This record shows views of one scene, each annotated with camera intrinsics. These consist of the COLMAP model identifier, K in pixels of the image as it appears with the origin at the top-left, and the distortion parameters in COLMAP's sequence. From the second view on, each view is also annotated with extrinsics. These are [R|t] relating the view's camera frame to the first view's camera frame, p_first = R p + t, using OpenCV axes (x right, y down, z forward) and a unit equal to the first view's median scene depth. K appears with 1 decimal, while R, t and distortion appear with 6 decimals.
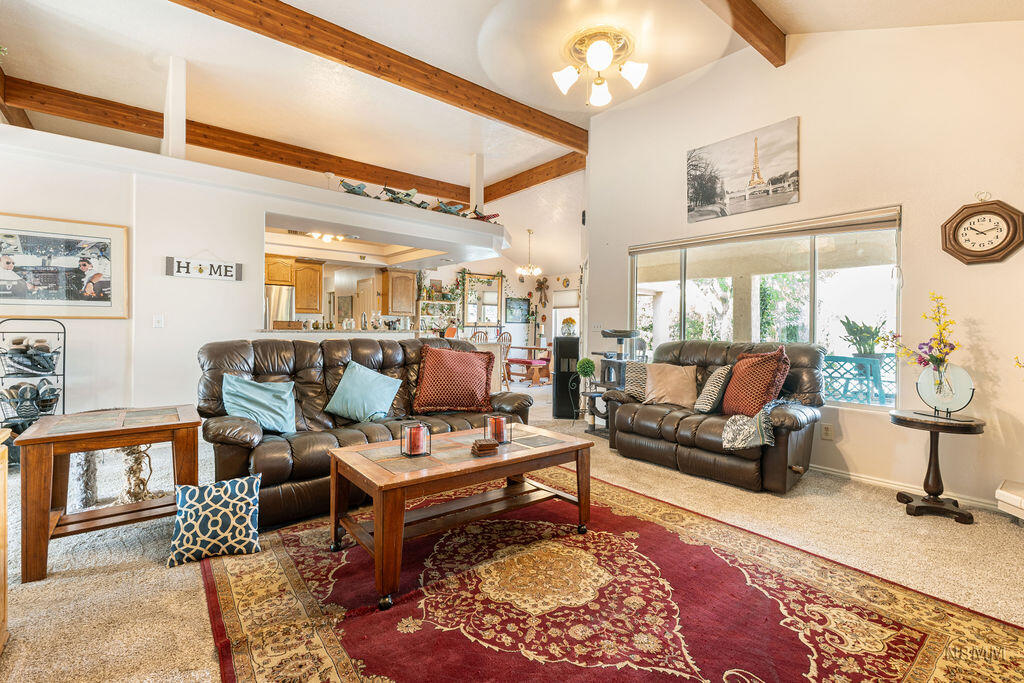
lens RADIAL K [[463.8, 0, 536.4], [0, 463.8, 324.0], [0, 0, 1]] dist [-0.003538, -0.000343]
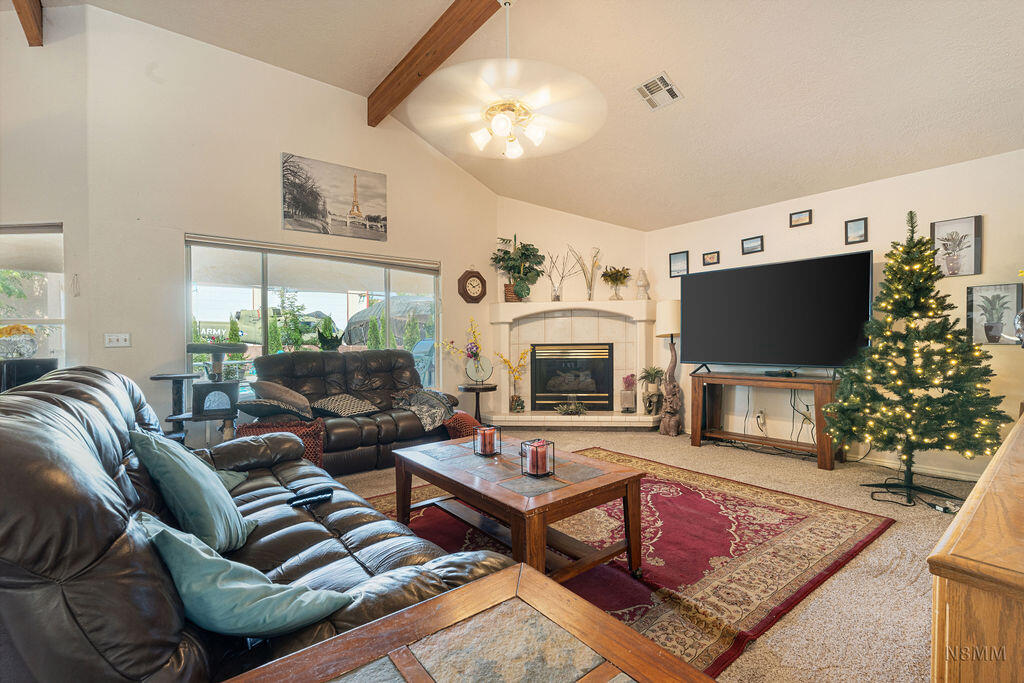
lens RADIAL K [[448.1, 0, 512.0], [0, 448.1, 341.5], [0, 0, 1]] dist [-0.001247, -0.000022]
pose [[0.034523, -0.018541, 0.999232, -0.976634], [0.000601, 0.999828, 0.018531, -0.006274], [-0.999404, -0.000039, 0.034528, 0.851767]]
